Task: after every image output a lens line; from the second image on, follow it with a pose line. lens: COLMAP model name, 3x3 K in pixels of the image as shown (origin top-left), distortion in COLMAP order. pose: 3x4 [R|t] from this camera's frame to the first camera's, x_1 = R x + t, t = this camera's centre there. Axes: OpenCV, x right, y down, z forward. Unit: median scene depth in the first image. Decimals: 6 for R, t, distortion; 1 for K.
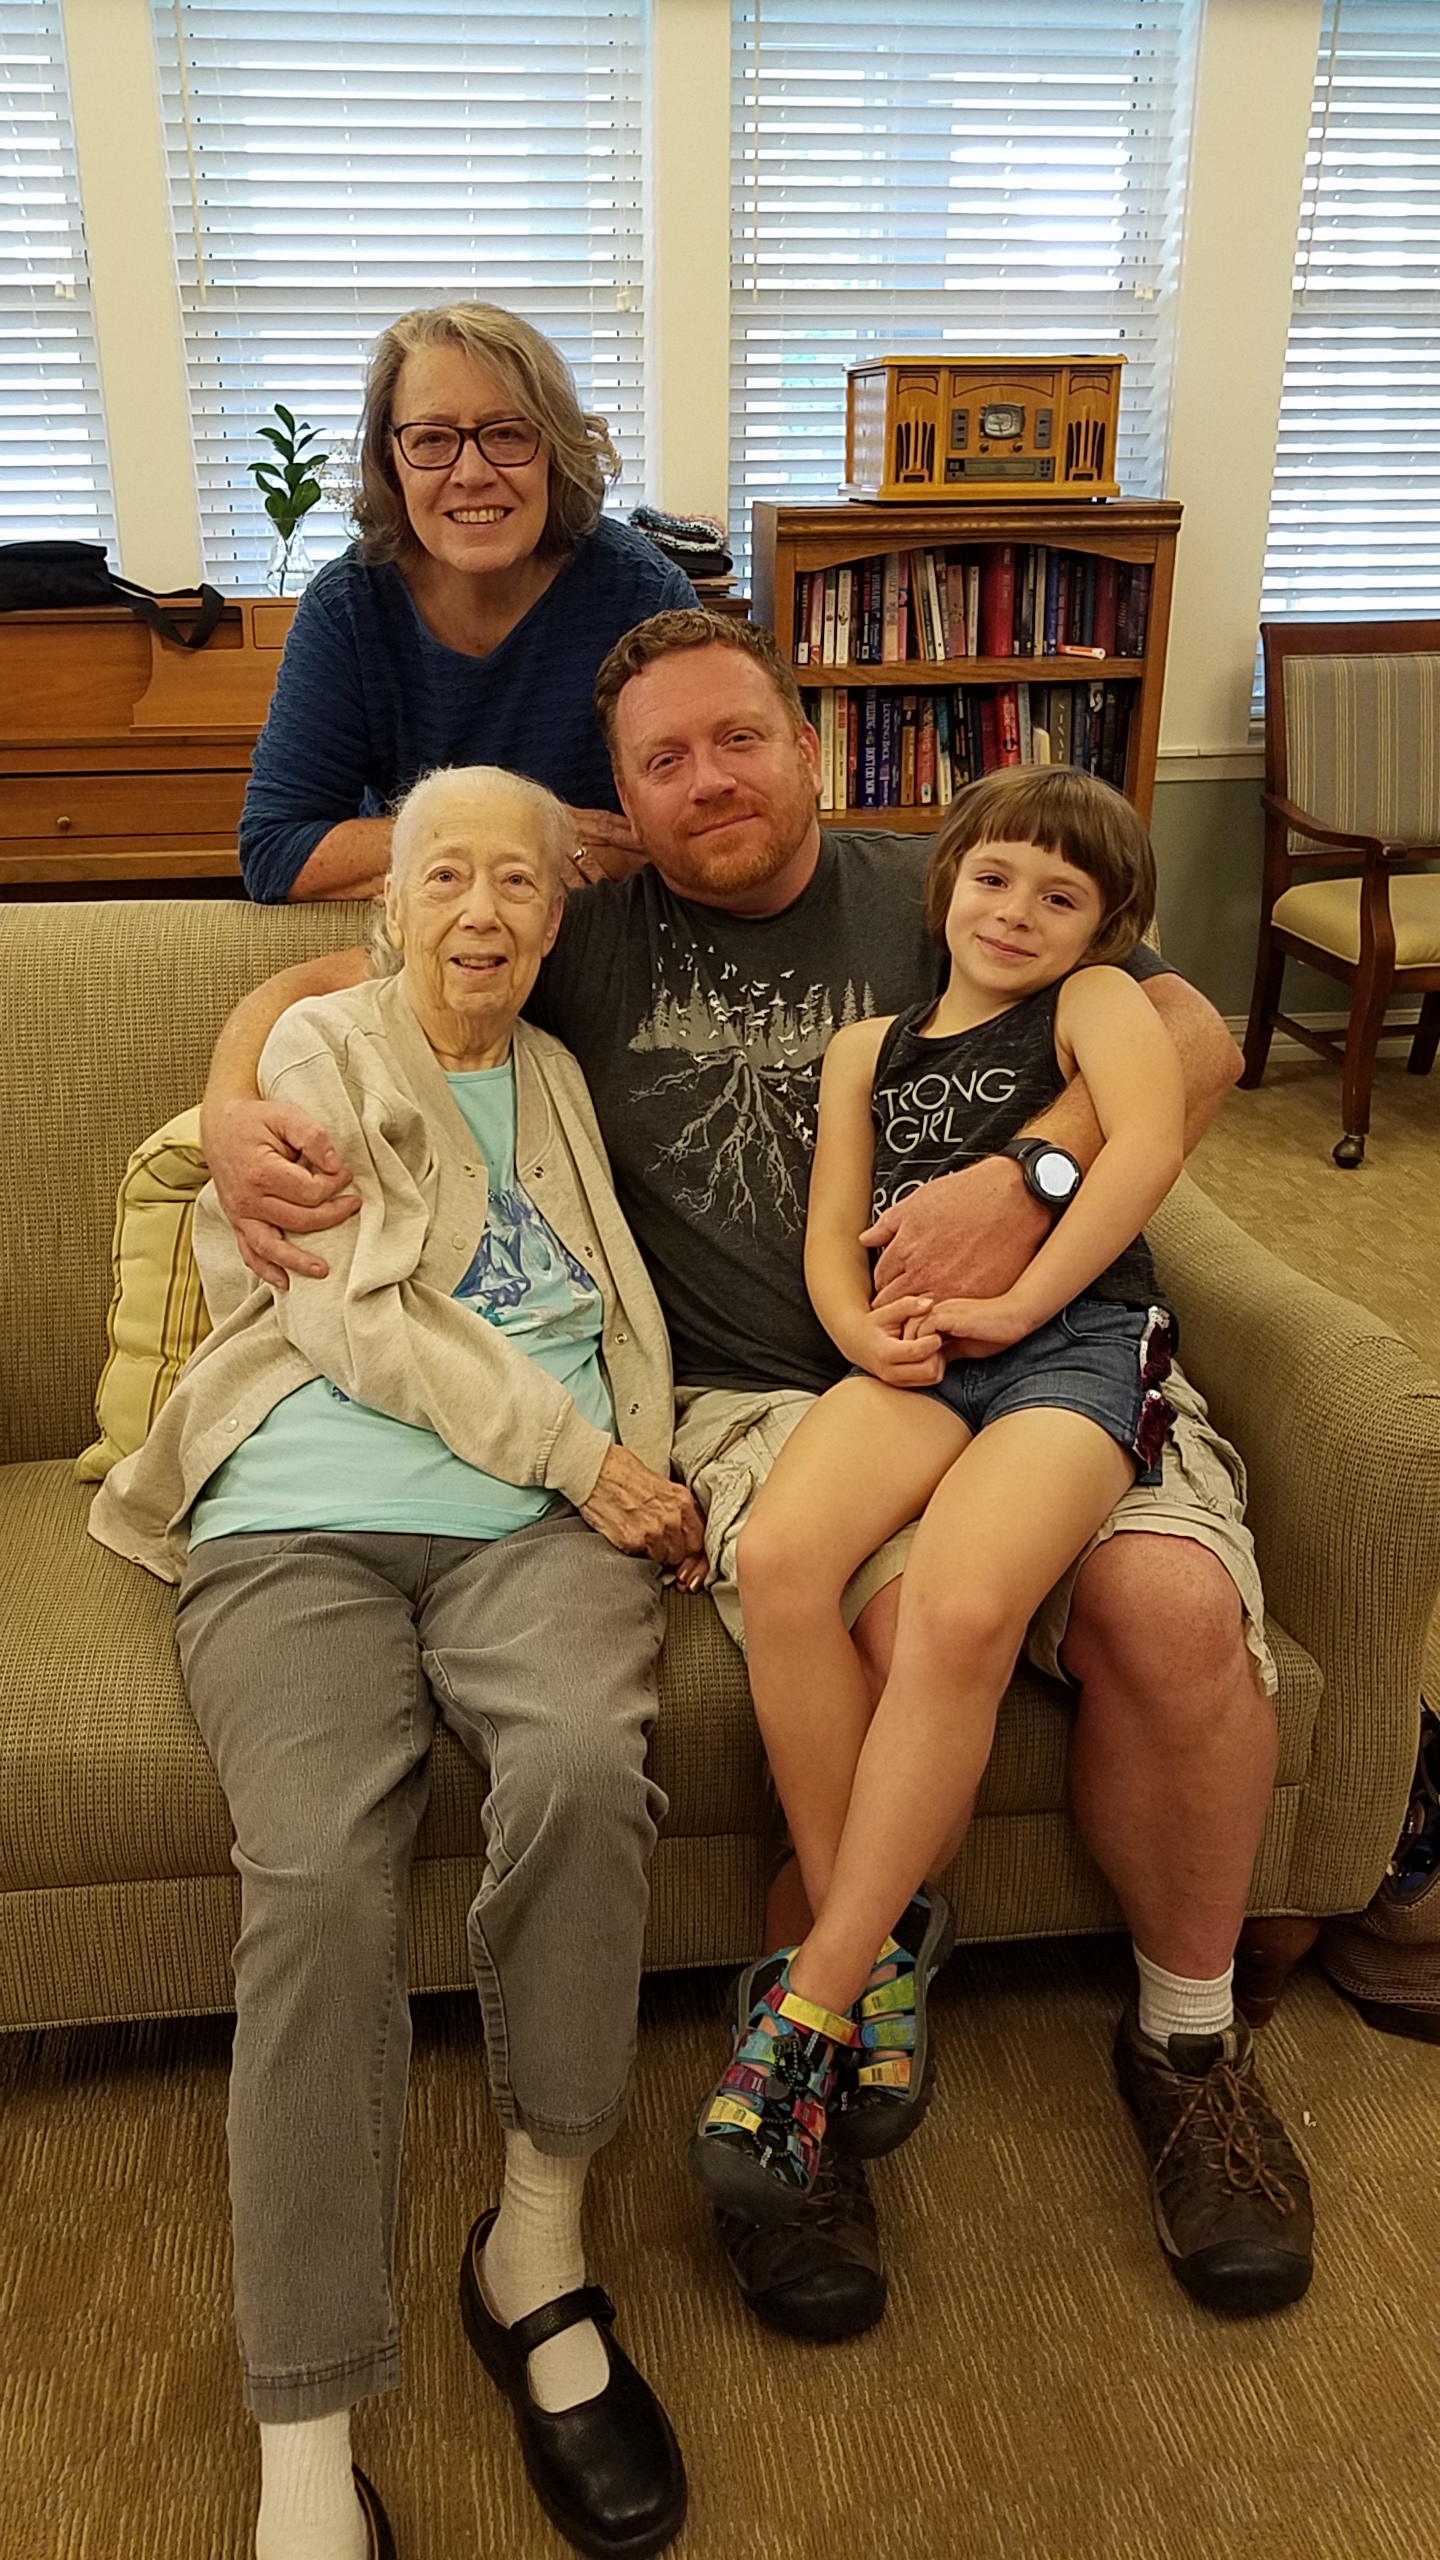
lens RADIAL K [[2030.6, 0, 669.8], [0, 2030.6, 1269.0], [0, 0, 1]] dist [0.045051, 0.000373]
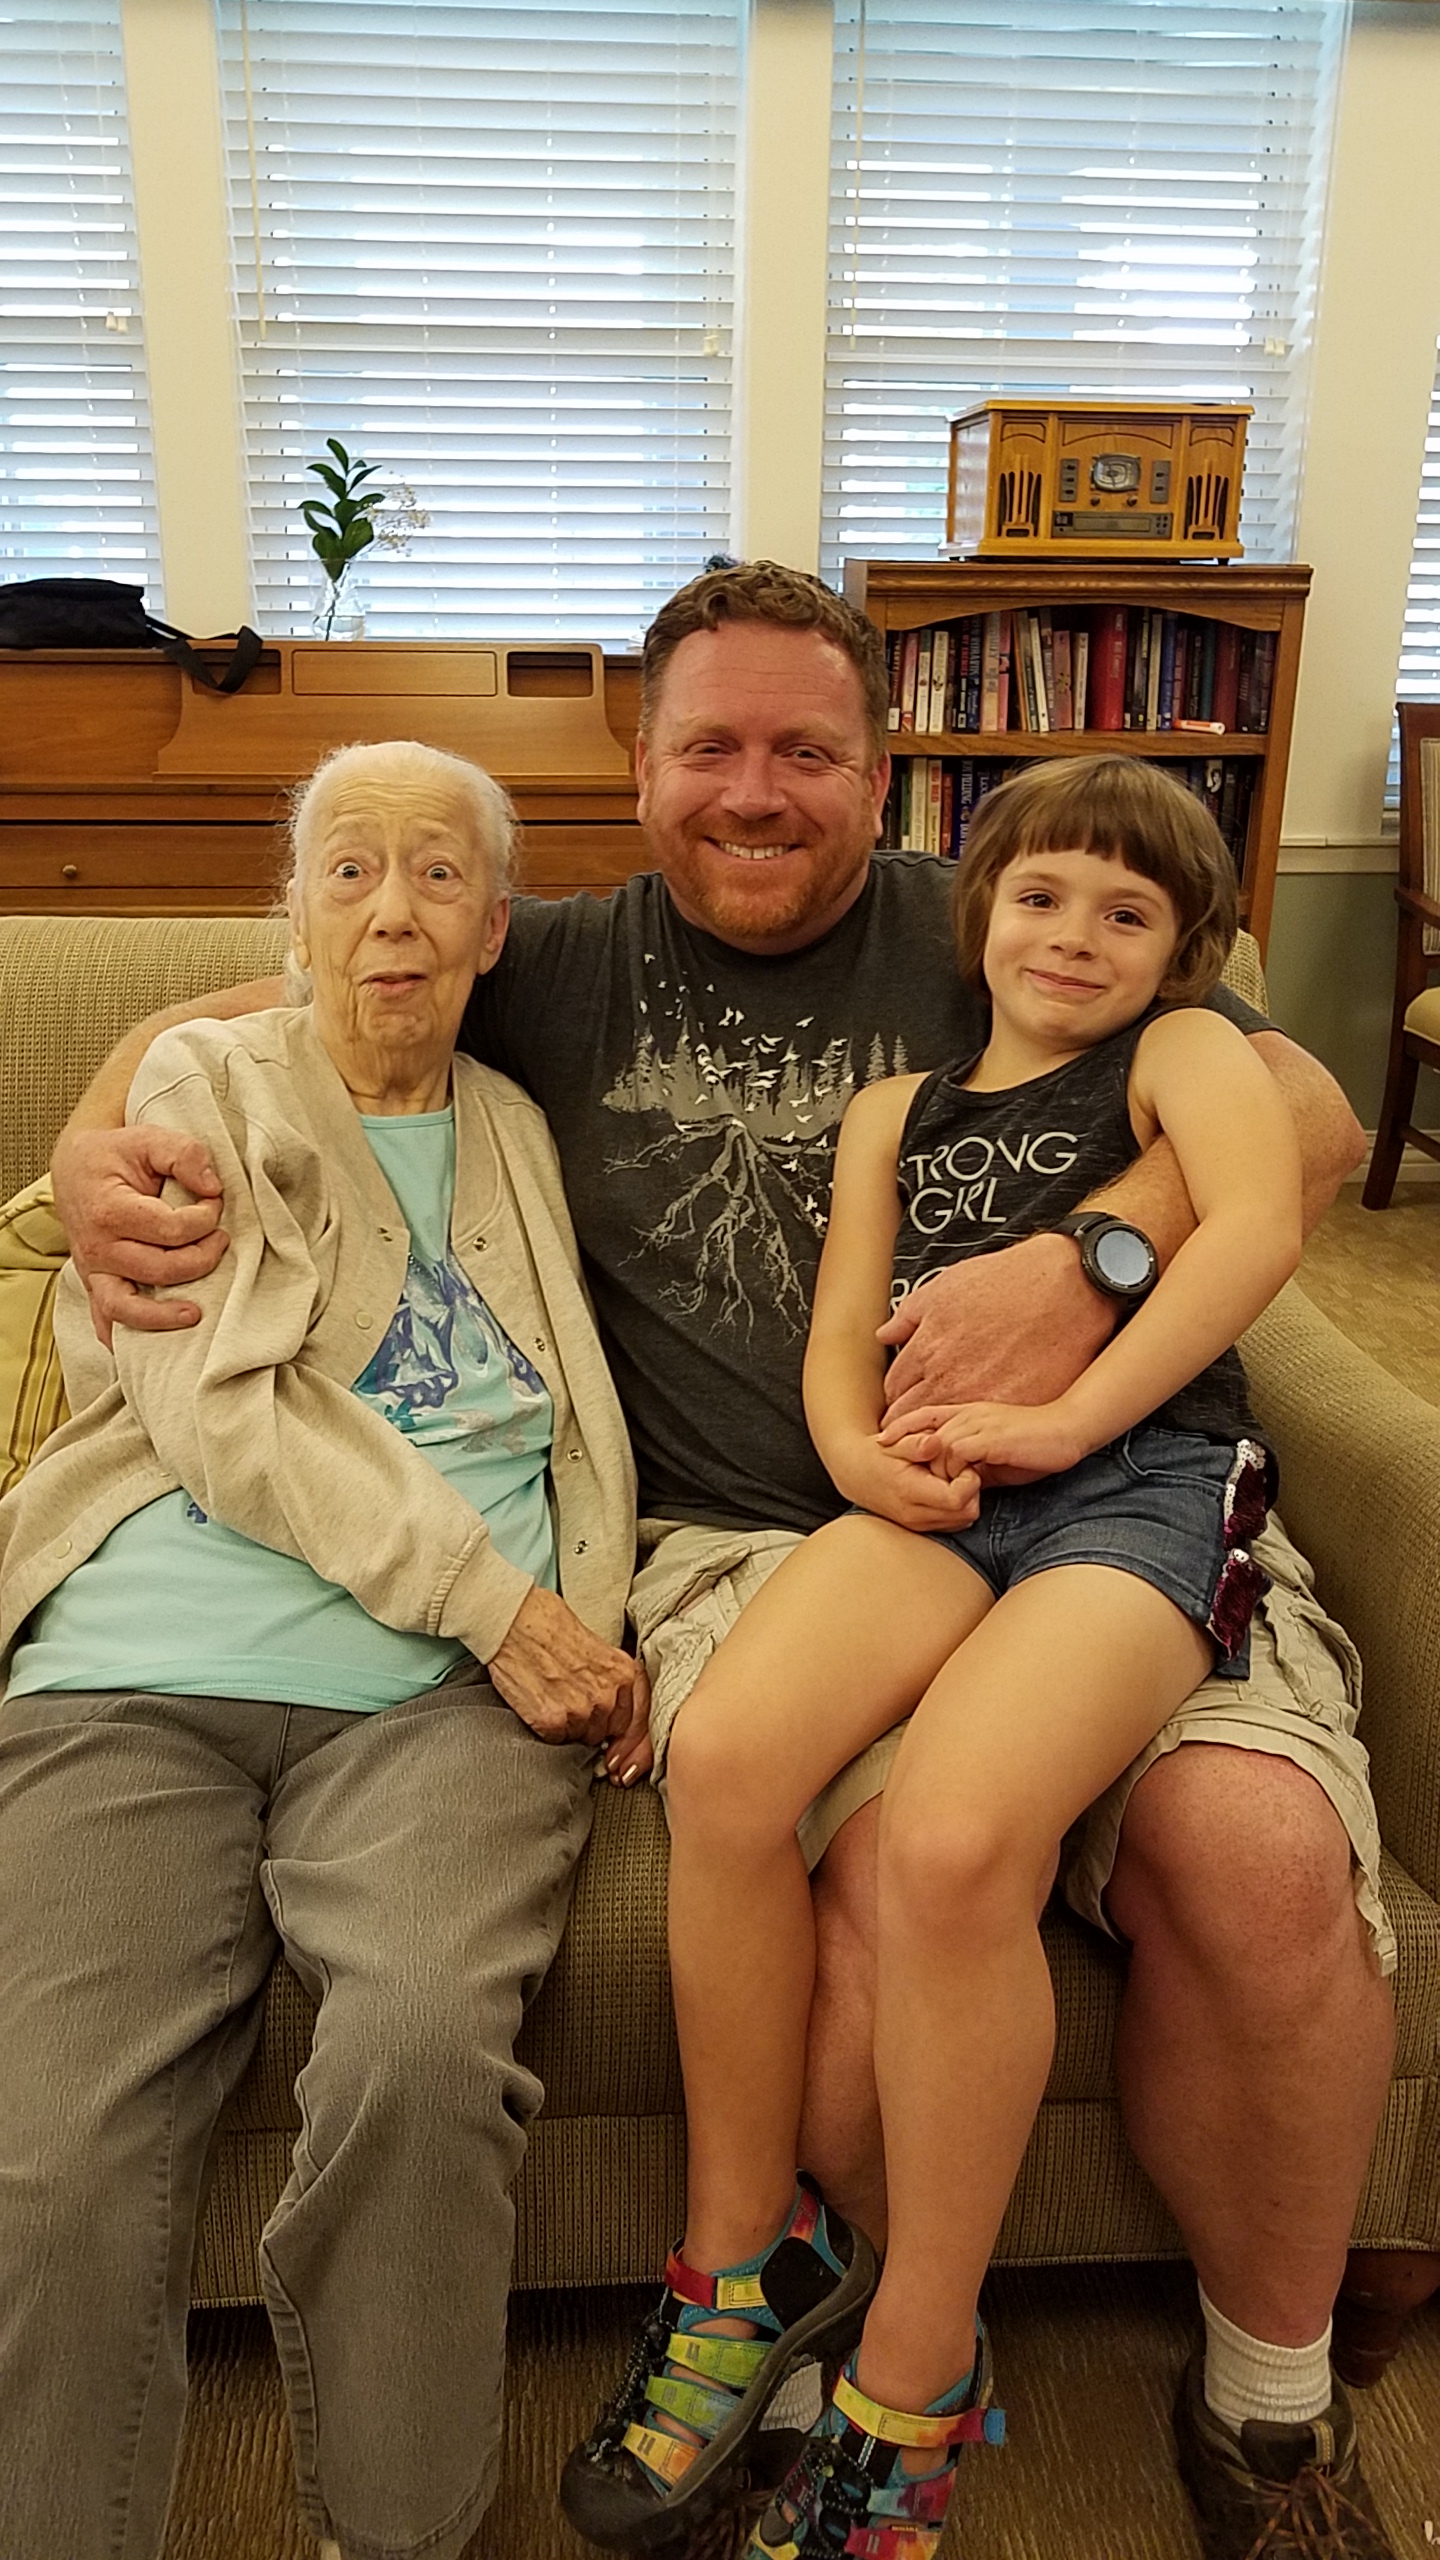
lens RADIAL K [[2055.7, 0, 720.0], [0, 2055.7, 1280.0], [0, 0, 1]] dist [-0.002887, 0.060460]
pose [[0.998869, 0.034409, -0.032826, 0.055322], [-0.036208, 0.997780, -0.055887, 0.007610], [0.030830, 0.057012, 0.997897, 0.188847]]
